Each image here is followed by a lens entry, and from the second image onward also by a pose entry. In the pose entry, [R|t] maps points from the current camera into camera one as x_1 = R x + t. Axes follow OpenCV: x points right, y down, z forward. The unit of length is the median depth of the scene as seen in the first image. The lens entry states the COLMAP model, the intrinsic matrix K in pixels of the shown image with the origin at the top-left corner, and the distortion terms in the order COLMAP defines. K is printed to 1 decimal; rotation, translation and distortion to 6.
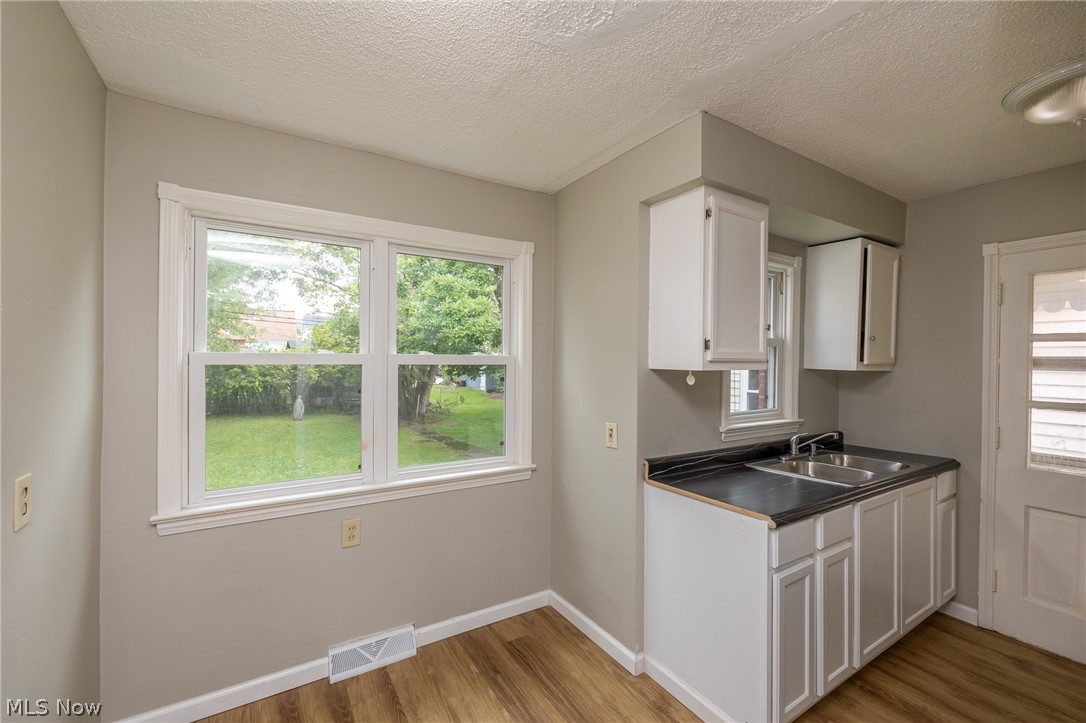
lens RADIAL K [[456.9, 0, 544.0], [0, 456.9, 359.0], [0, 0, 1]] dist [0.003279, 0.000635]
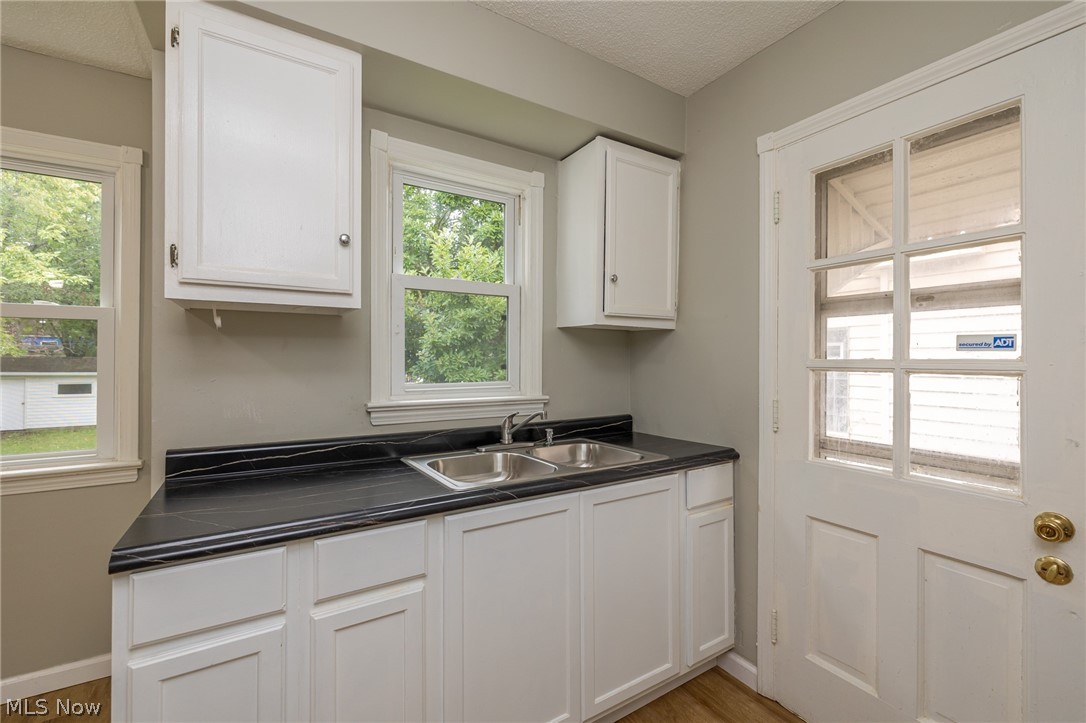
lens RADIAL K [[456.9, 0, 545.8], [0, 456.9, 356.1], [0, 0, 1]] dist [0.003279, 0.000635]
pose [[0.999923, -0.008580, -0.009014, 0.568682], [0.008523, 0.999944, -0.006266, 0.073053], [0.009068, 0.006189, 0.999940, 0.274100]]
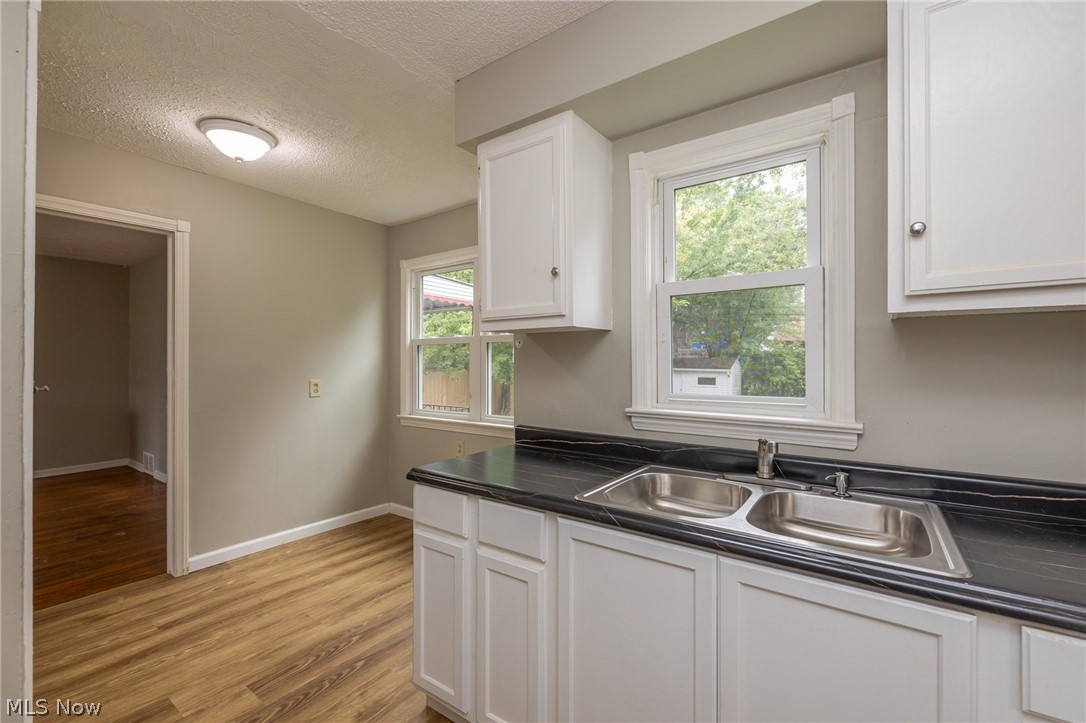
lens RADIAL K [[456.9, 0, 542.9], [0, 456.9, 360.6], [0, 0, 1]] dist [0.003279, 0.000635]
pose [[0.382346, -0.010677, -0.923957, 0.883166], [0.011686, 0.999909, -0.006719, 0.064063], [0.923945, -0.008228, 0.382436, 0.504345]]
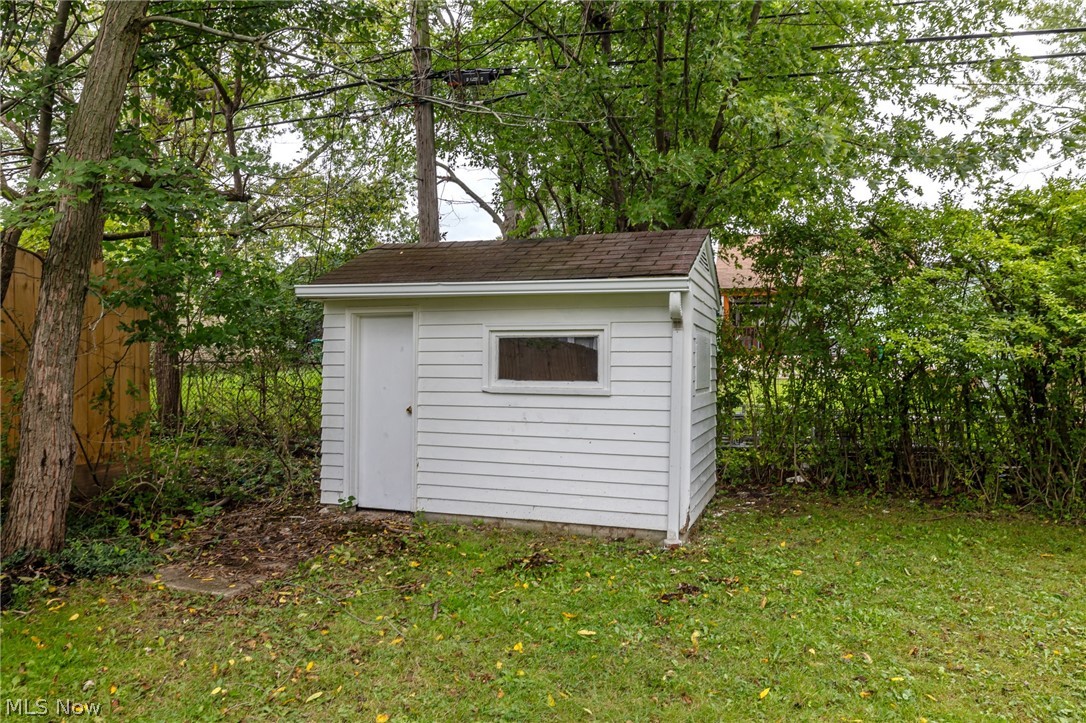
lens RADIAL K [[752.2, 0, 543.3], [0, 752.2, 358.7], [0, 0, 1]] dist [-0.000523, -0.000033]
pose [[0.631224, -0.006158, -0.775576, -3.956006], [0.011342, 0.999935, 0.001291, 0.418854], [0.775517, -0.009612, 0.631253, 5.028917]]
